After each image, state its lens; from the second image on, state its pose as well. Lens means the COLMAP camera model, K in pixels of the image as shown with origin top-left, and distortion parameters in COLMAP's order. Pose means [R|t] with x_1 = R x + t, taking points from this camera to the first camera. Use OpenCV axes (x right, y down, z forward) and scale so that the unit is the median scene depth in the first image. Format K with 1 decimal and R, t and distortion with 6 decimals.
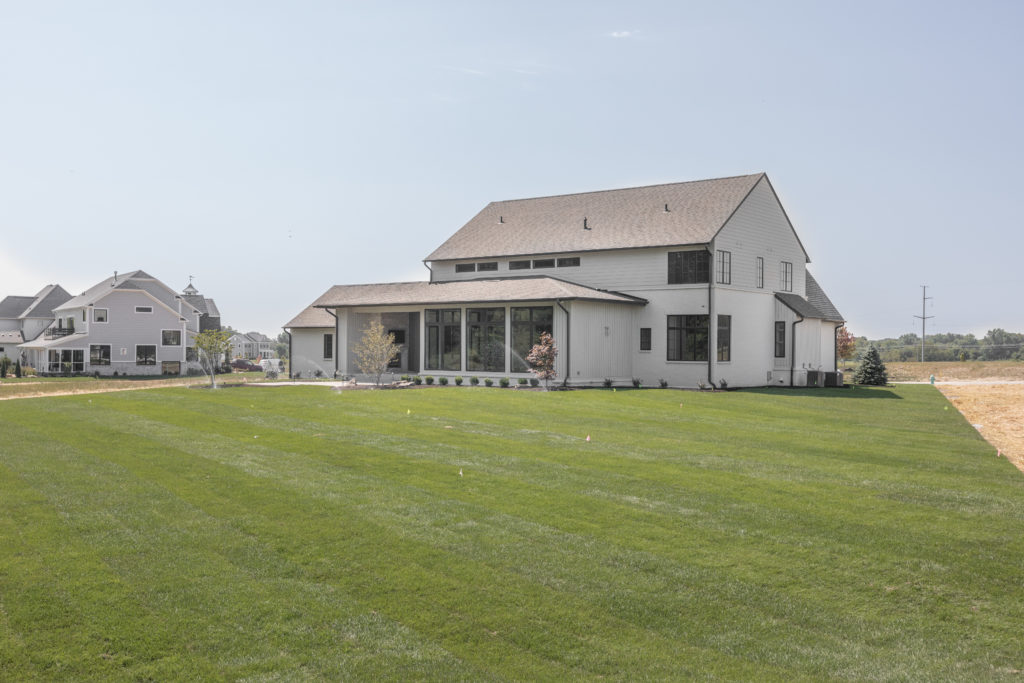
lens RADIAL K [[991.8, 0, 514.4], [0, 991.8, 338.7], [0, 0, 1]] dist [-0.004774, 0.000000]
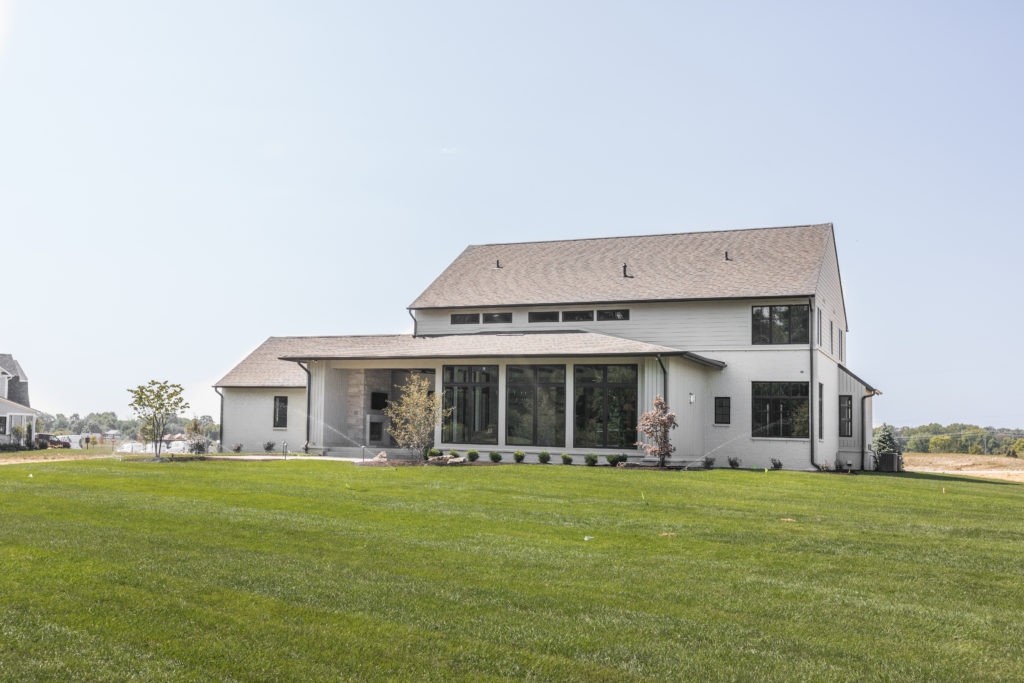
lens RADIAL K [[991.8, 0, 494.0], [0, 991.8, 344.1], [0, 0, 1]] dist [-0.004774, 0.000000]
pose [[0.974236, 0.039420, 0.222057, -0.225704], [-0.022154, 0.996571, -0.079717, 0.015009], [-0.224439, 0.072744, 0.971769, 0.223685]]
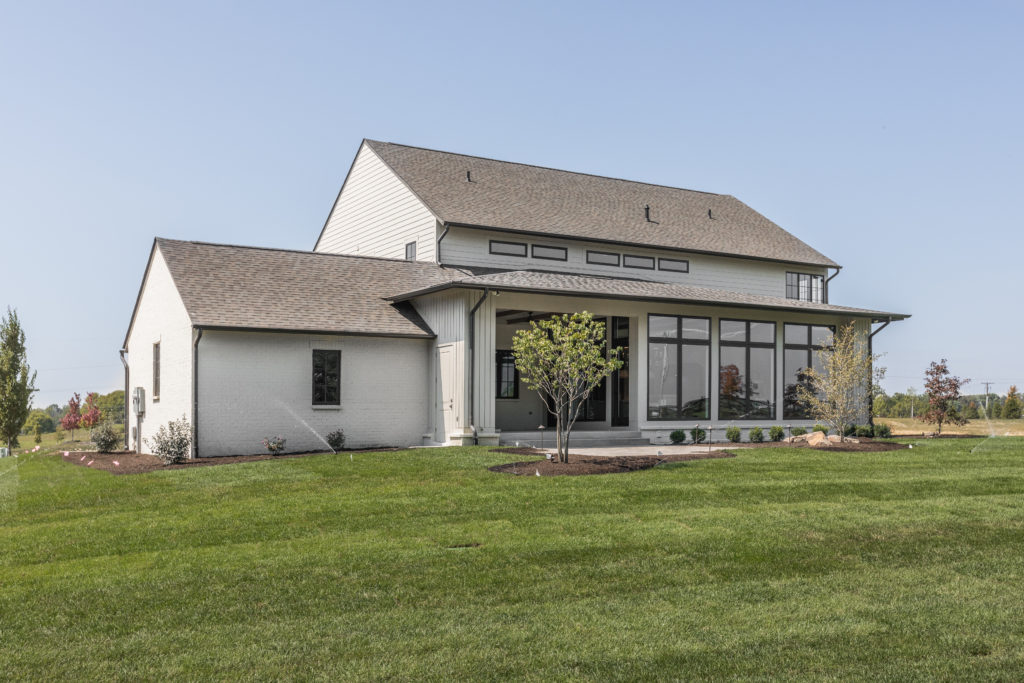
lens RADIAL K [[991.8, 0, 516.7], [0, 991.8, 344.7], [0, 0, 1]] dist [-0.004774, 0.000000]
pose [[0.336812, 0.055194, 0.939953, -0.650154], [-0.003309, 0.998344, -0.057436, 0.020812], [-0.941566, 0.016235, 0.336437, 0.874230]]
